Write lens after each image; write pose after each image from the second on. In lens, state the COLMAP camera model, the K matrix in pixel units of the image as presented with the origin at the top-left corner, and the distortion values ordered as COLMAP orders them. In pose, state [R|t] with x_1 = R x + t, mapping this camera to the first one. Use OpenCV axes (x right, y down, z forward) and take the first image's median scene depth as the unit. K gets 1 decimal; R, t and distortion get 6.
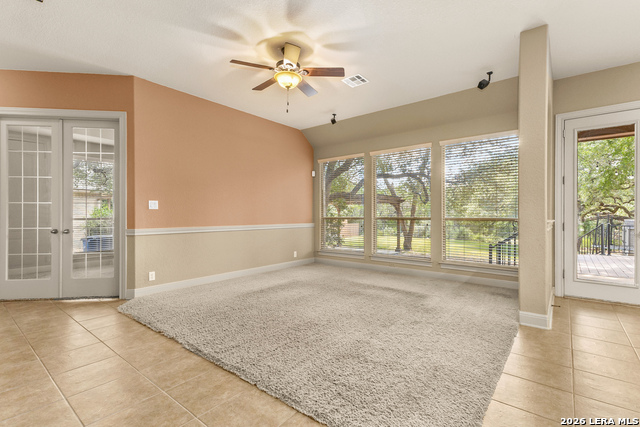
lens RADIAL K [[298.2, 0, 322.8], [0, 298.2, 213.9], [0, 0, 1]] dist [-0.000854, -0.000209]
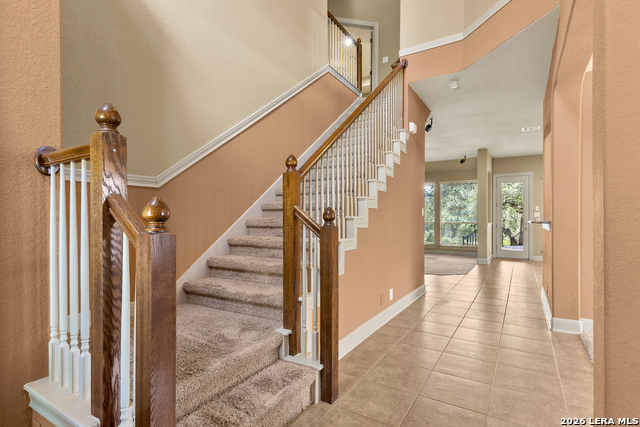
lens RADIAL K [[322.5, 0, 319.5], [0, 322.5, 219.1], [0, 0, 1]] dist [0.022780, 0.000214]
pose [[0.992266, -0.003862, 0.124073, -0.787575], [0.003689, 0.999992, 0.001620, -0.010387], [-0.124078, -0.001150, 0.992272, -1.218138]]
